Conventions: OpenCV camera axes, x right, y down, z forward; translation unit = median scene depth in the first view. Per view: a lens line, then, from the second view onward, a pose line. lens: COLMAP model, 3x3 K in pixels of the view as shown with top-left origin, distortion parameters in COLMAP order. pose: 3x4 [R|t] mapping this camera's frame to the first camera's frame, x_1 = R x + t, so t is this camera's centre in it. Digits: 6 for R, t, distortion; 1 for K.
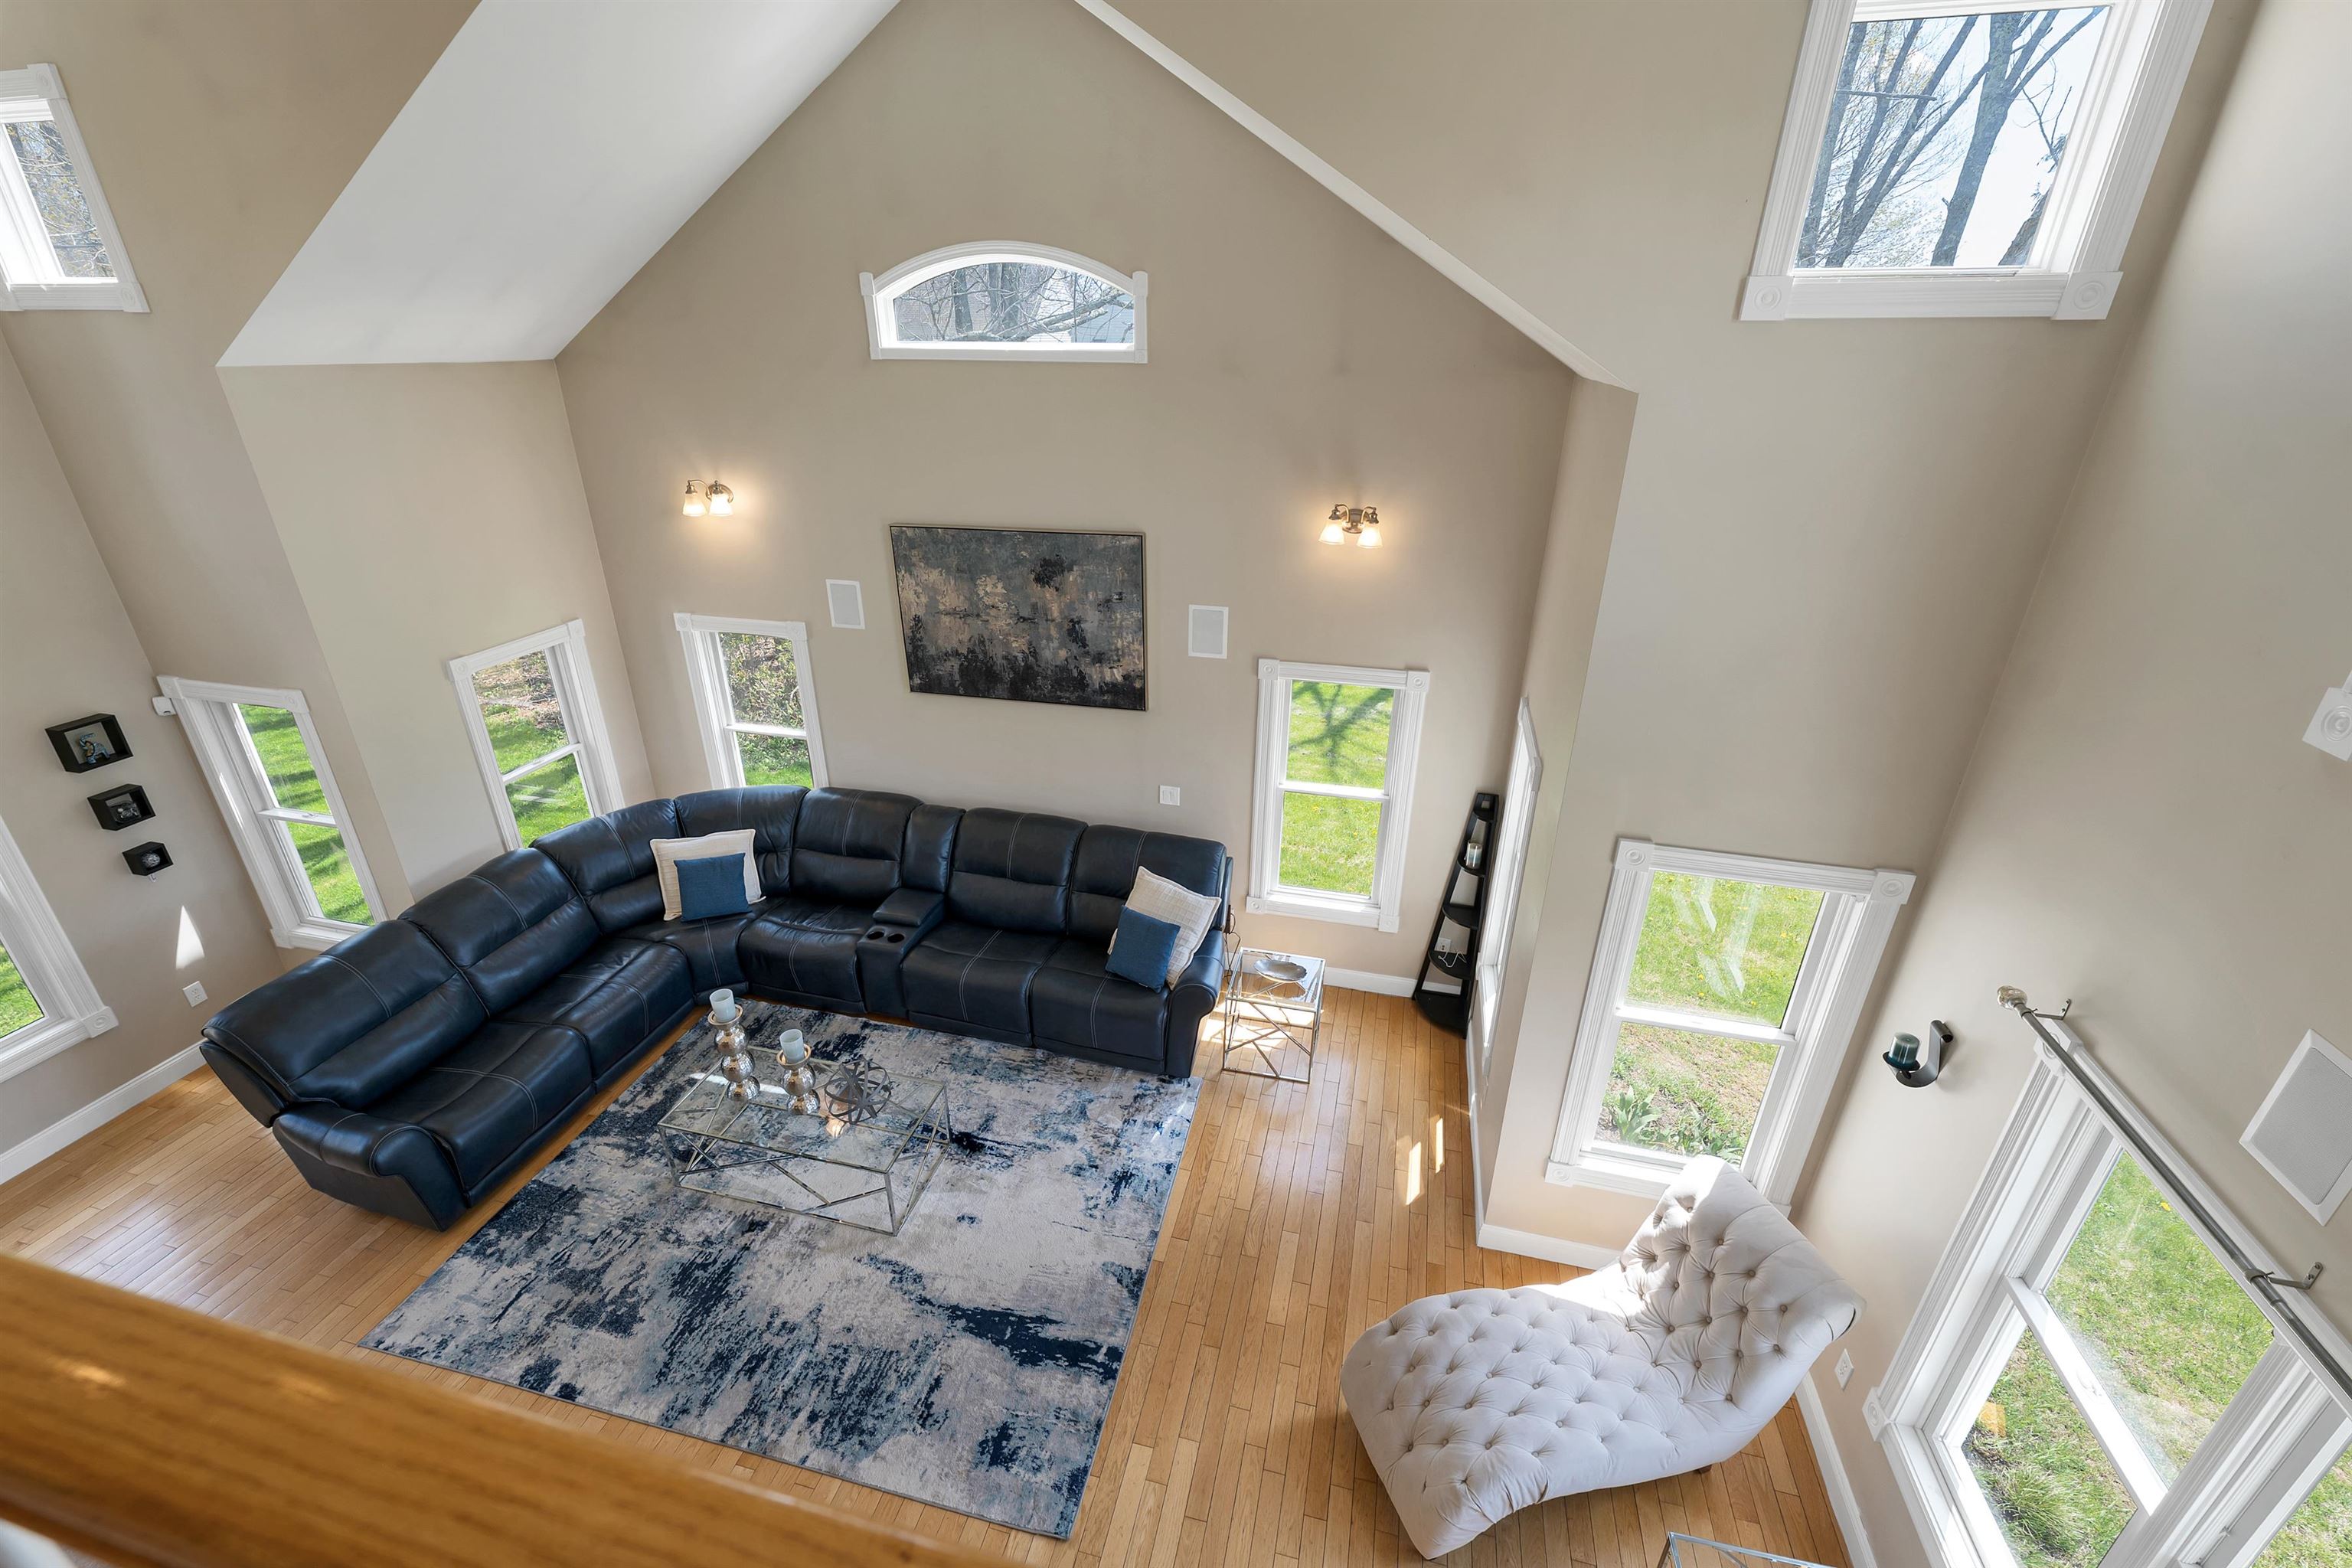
lens RADIAL K [[970.9, 0, 1166.4], [0, 970.9, 783.2], [0, 0, 1]] dist [0.003685, -0.000834]
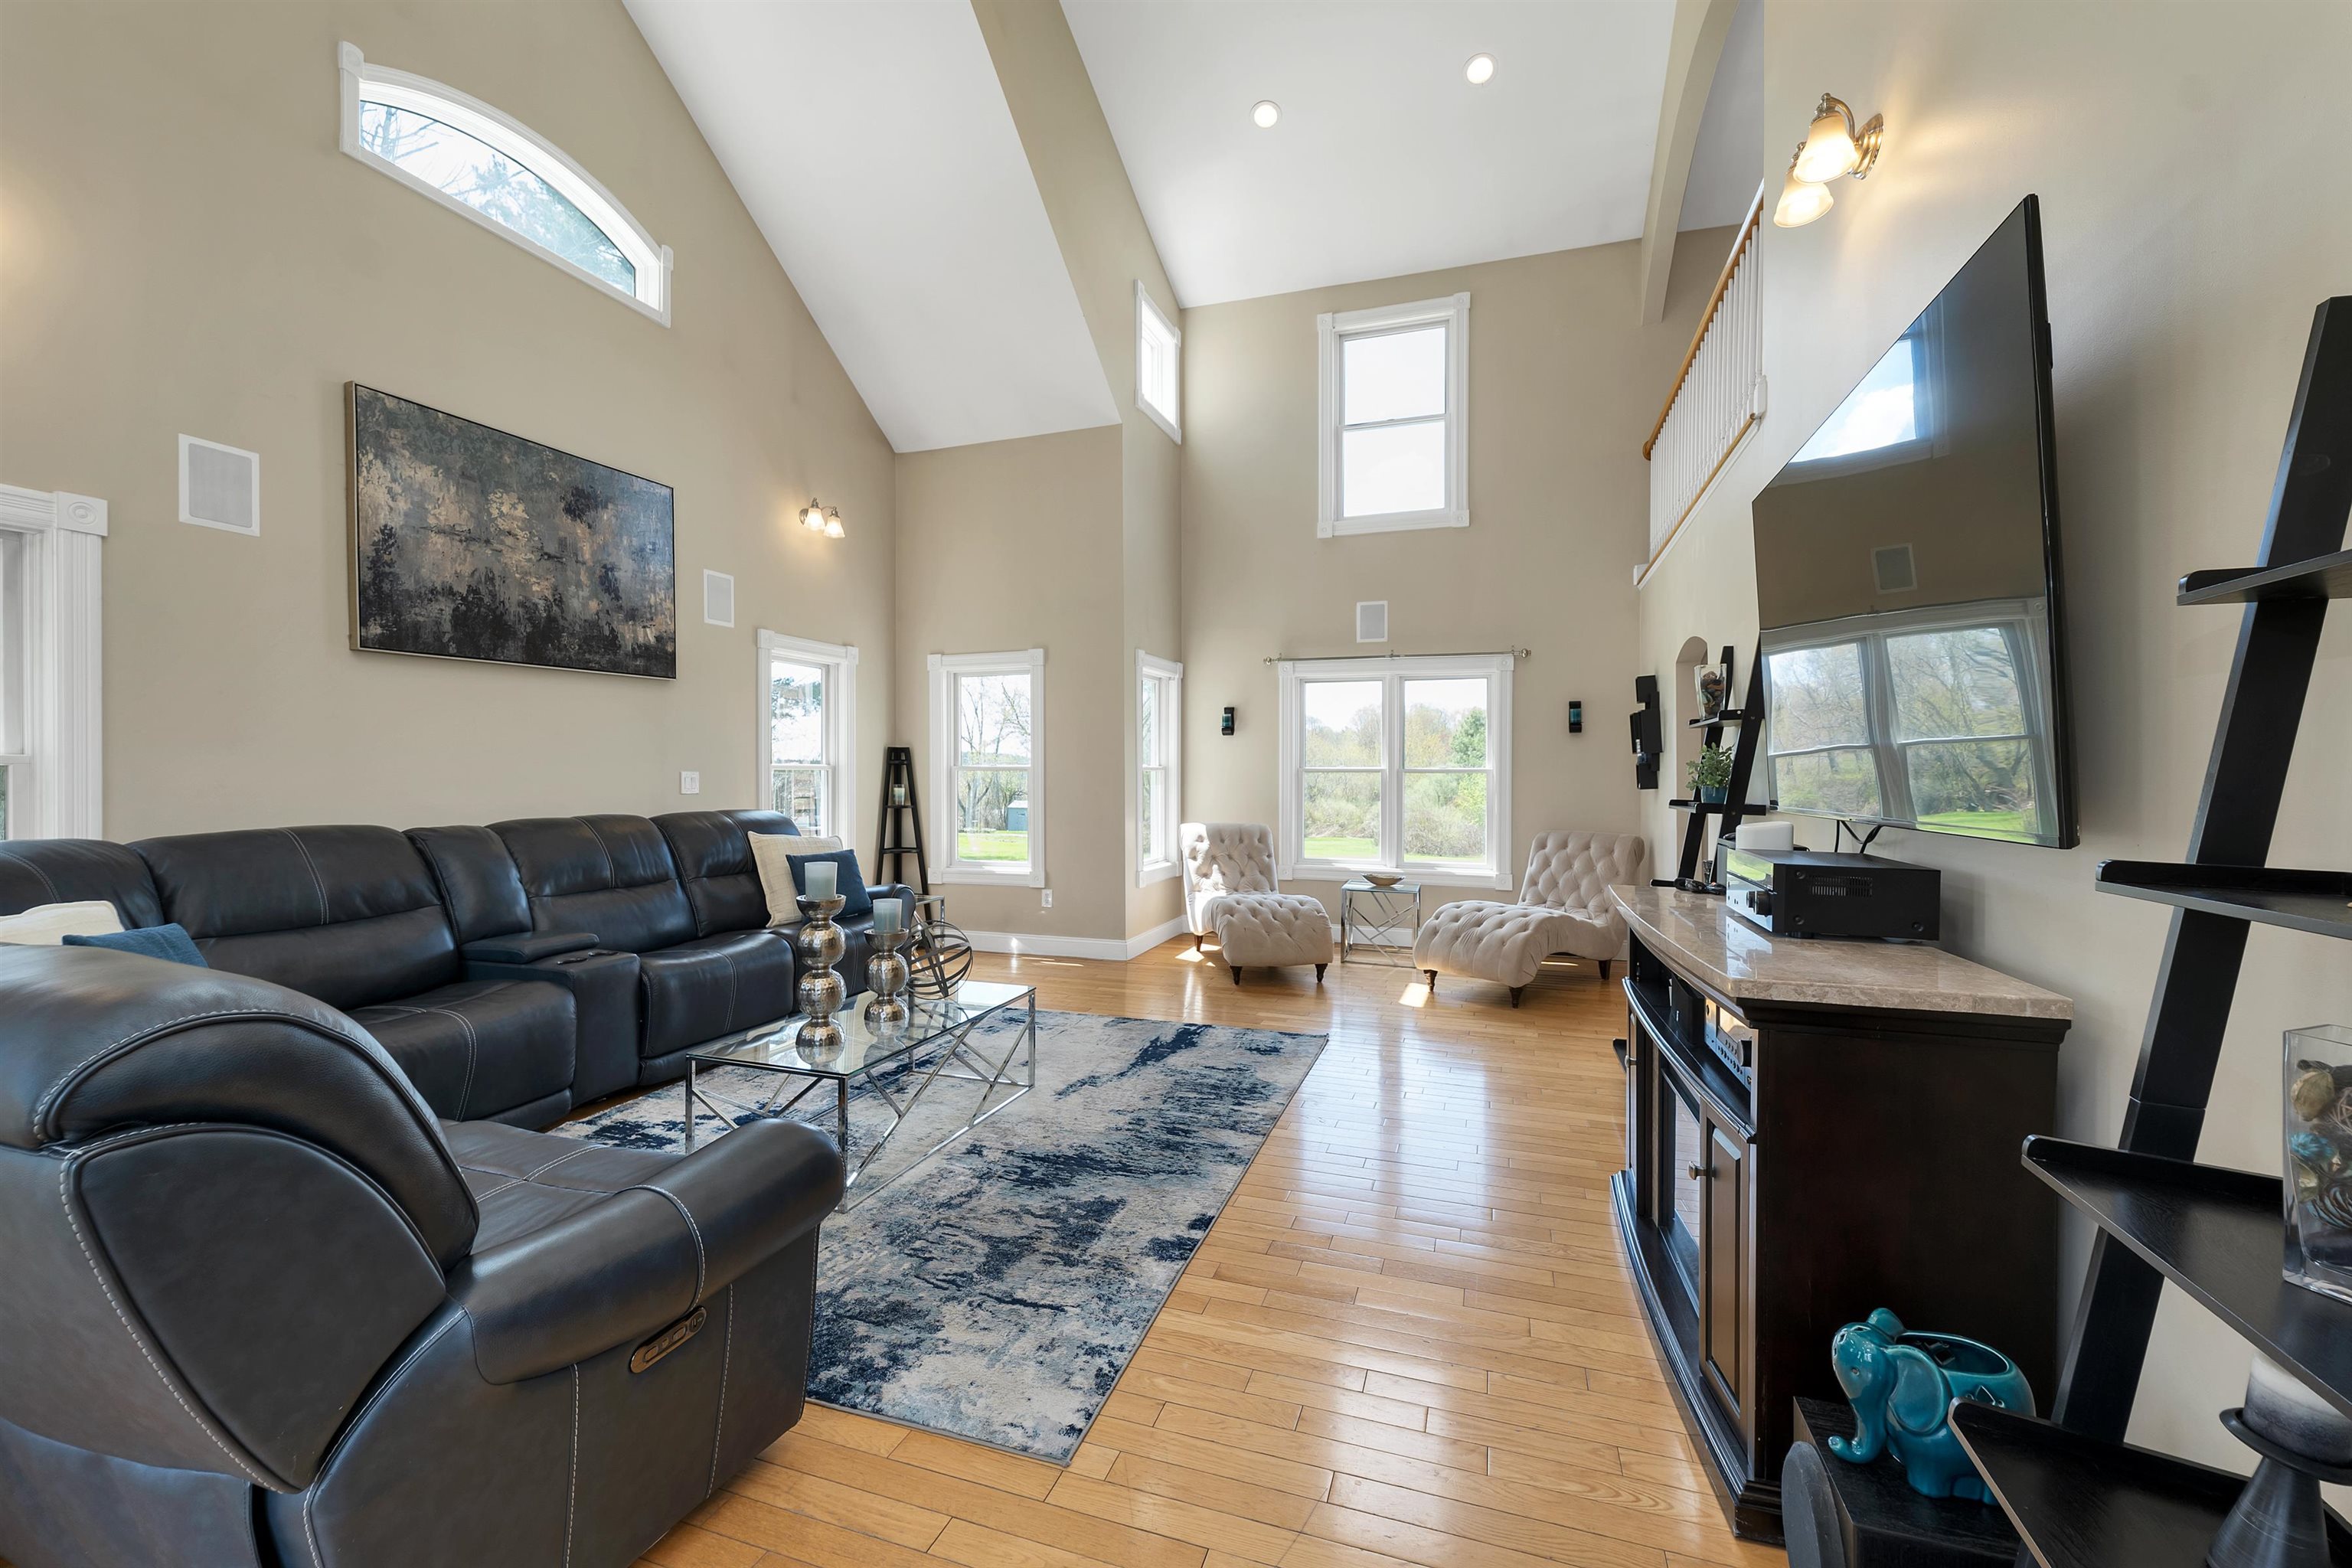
lens RADIAL K [[970.9, 0, 1157.1], [0, 970.9, 774.3], [0, 0, 1]] dist [0.003685, -0.000834]
pose [[0.096985, -0.007909, 0.995254, -0.930096], [0.412868, 0.910193, -0.033000, 0.233988], [-0.905612, 0.414109, 0.091540, 0.578102]]
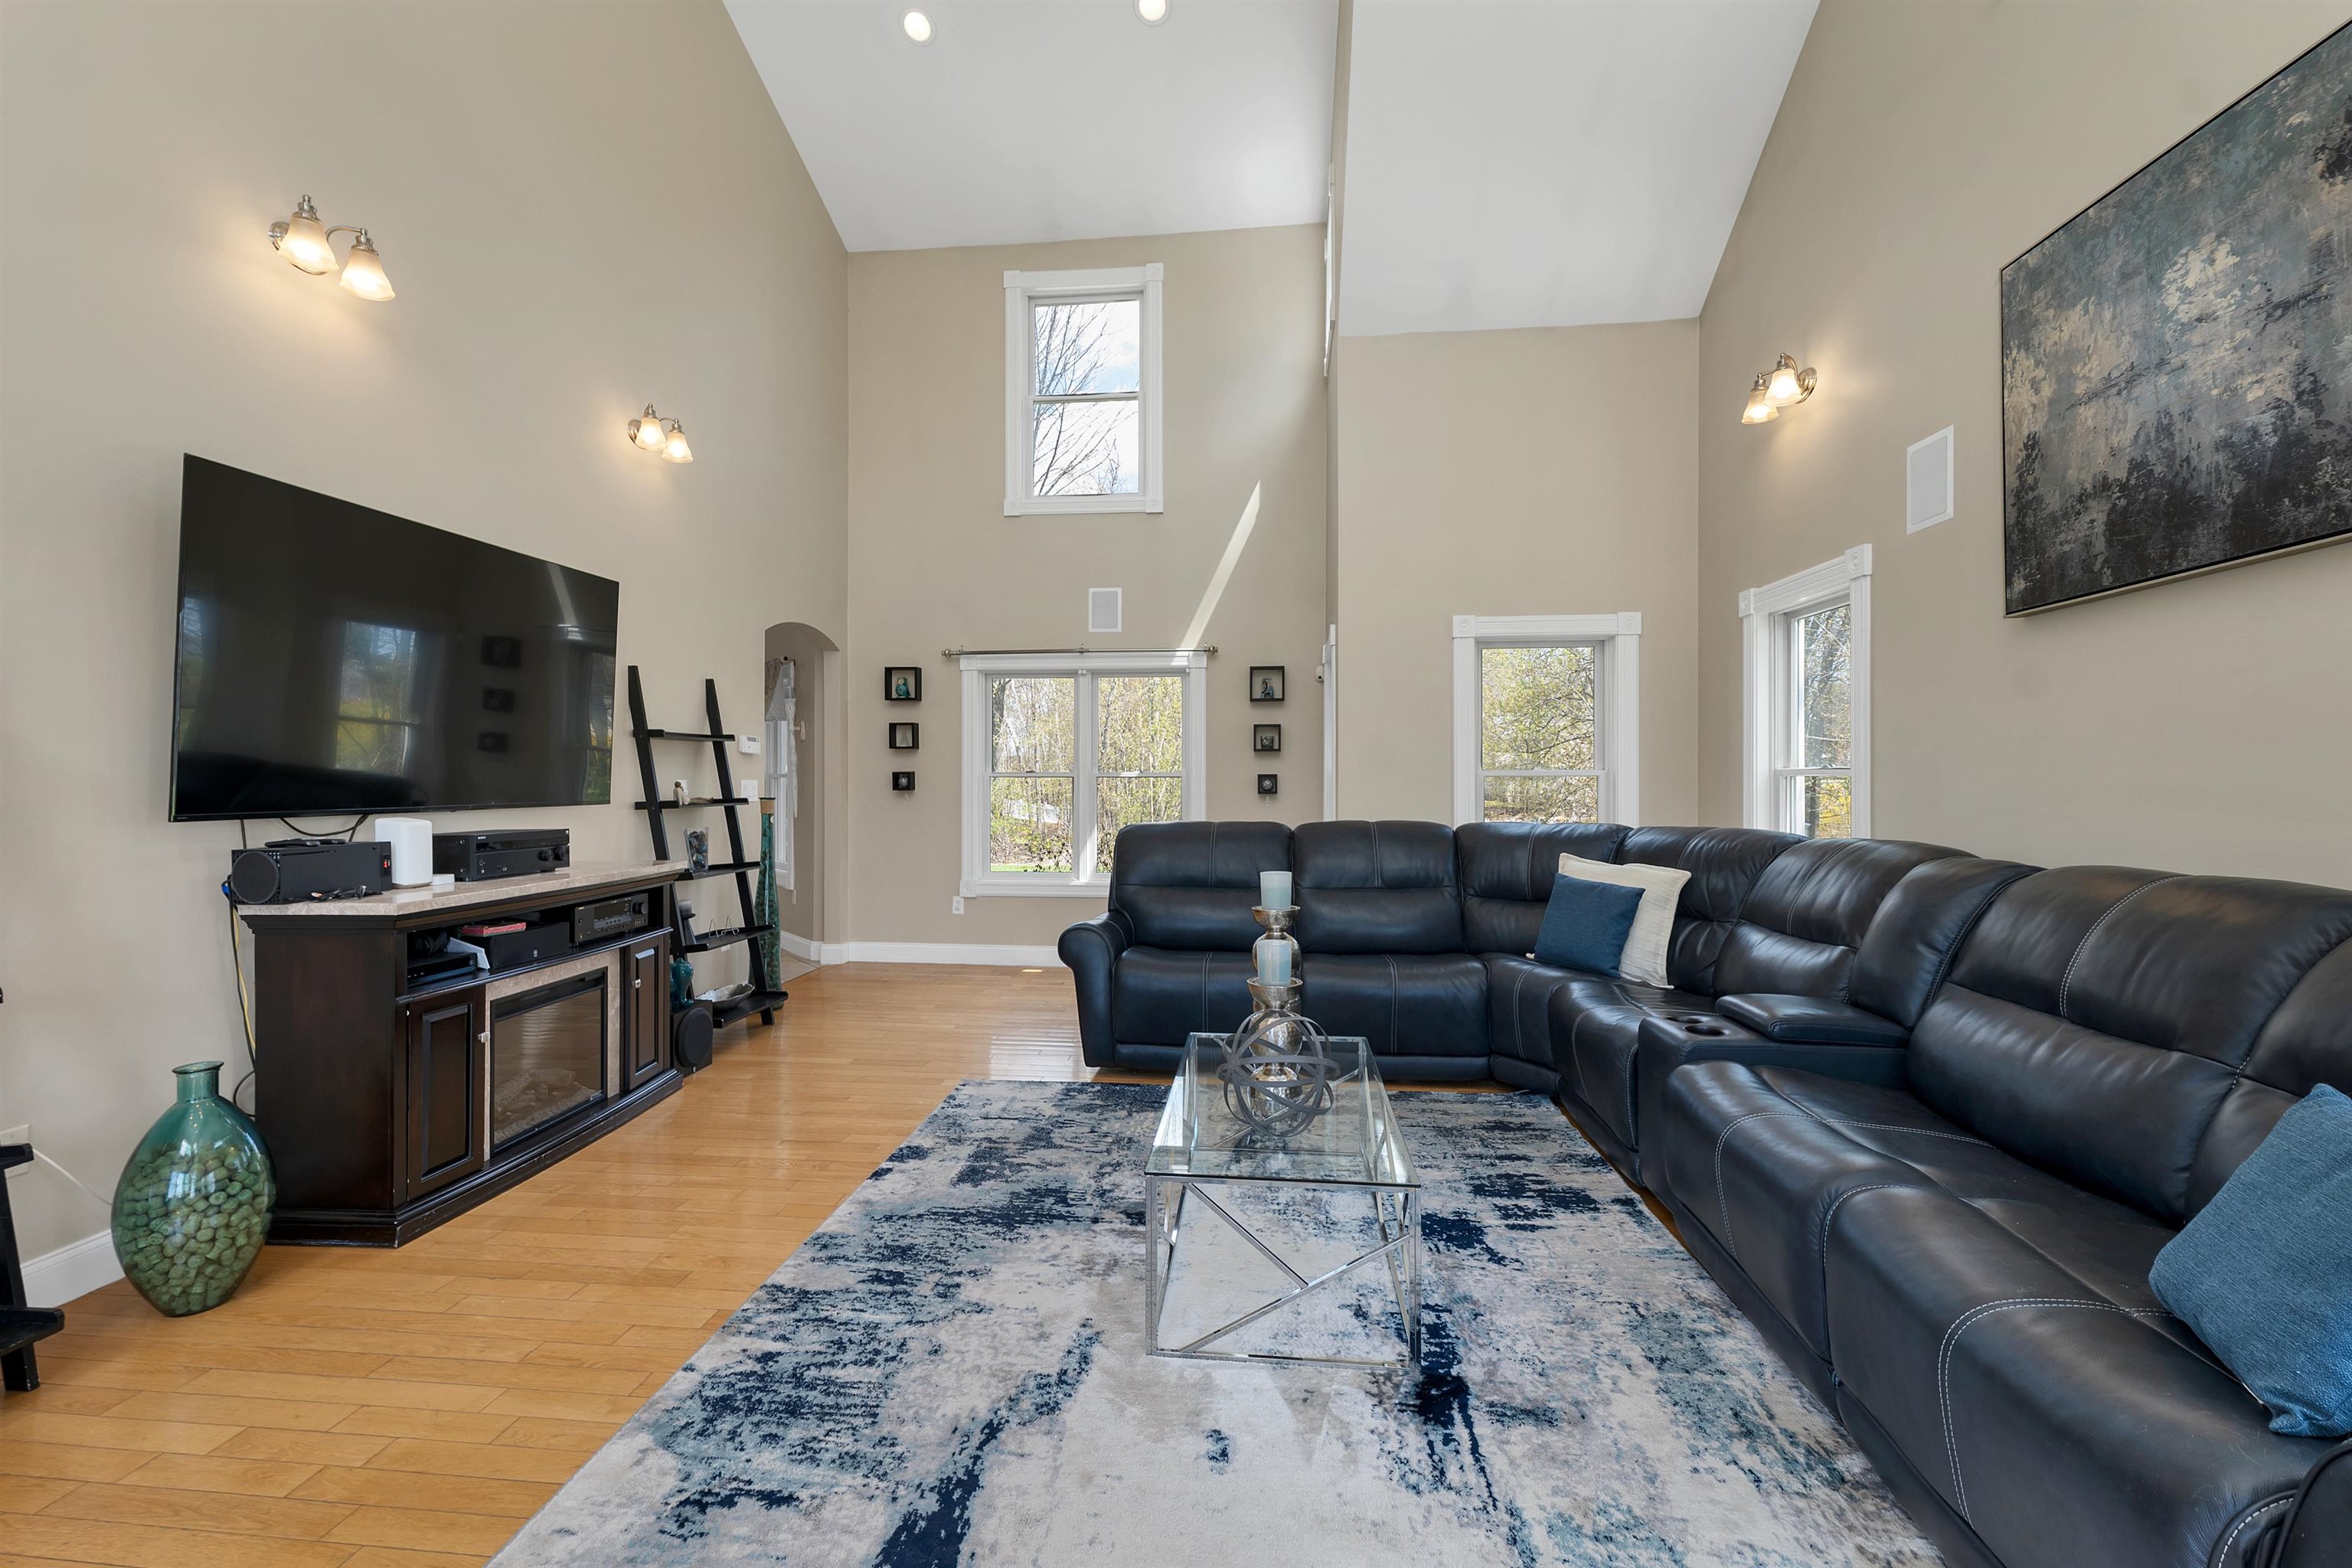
lens RADIAL K [[970.9, 0, 1161.5], [0, 970.9, 778.4], [0, 0, 1]] dist [0.003685, -0.000834]
pose [[0.136014, -0.007788, -0.990676, 0.161367], [-0.411223, 0.909313, -0.063607, 0.194513], [0.901330, 0.416040, 0.120477, 0.682725]]
